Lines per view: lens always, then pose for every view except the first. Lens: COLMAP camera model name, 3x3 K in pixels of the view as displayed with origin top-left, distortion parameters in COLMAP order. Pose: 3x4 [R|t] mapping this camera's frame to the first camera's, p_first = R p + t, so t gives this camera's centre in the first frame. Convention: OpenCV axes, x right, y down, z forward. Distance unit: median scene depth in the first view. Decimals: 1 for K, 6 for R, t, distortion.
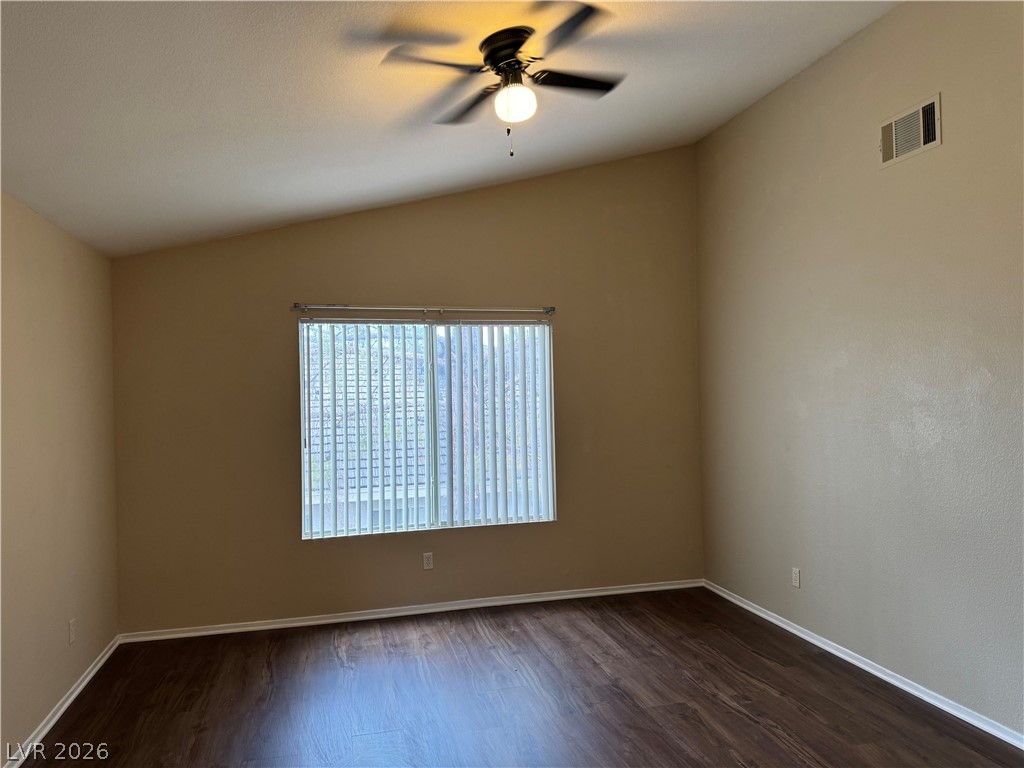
lens RADIAL K [[725.9, 0, 512.0], [0, 725.9, 384.0], [0, 0, 1]] dist [0.120017, -0.208374]
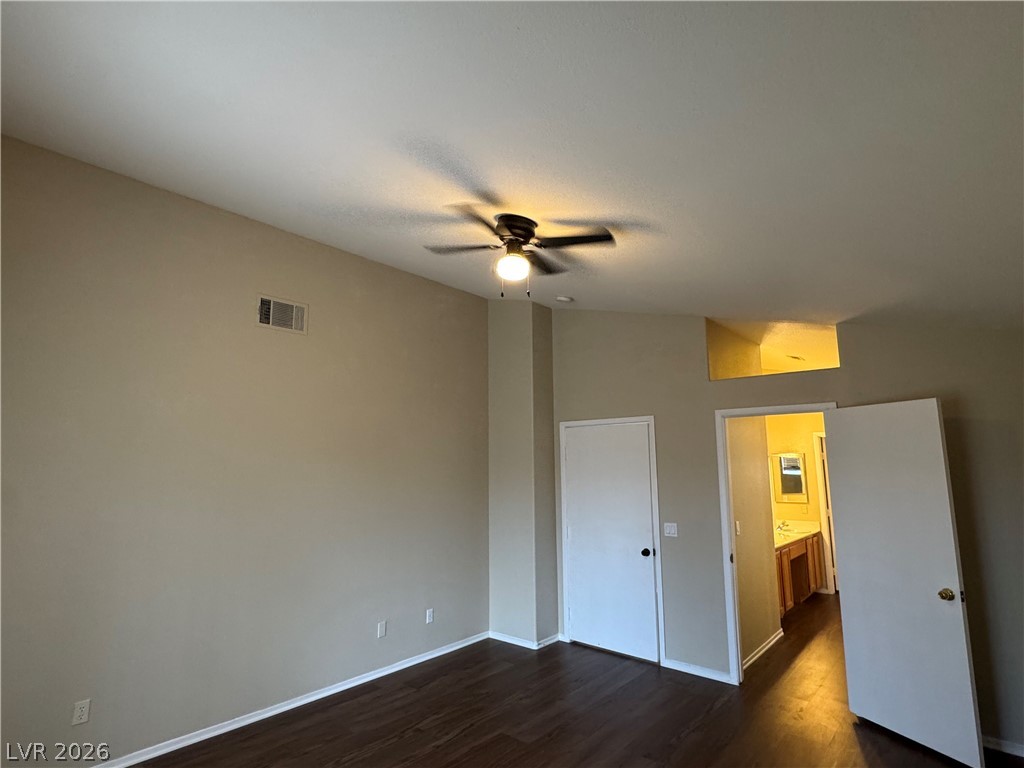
lens RADIAL K [[532.5, 0, 504.6], [0, 532.5, 383.7], [0, 0, 1]] dist [-0.009463, 0.001390]
pose [[-0.558497, 0.144245, 0.816868, -0.568385], [0.012010, 0.986067, -0.165912, -0.015432], [-0.829419, -0.082851, -0.552448, 1.185961]]
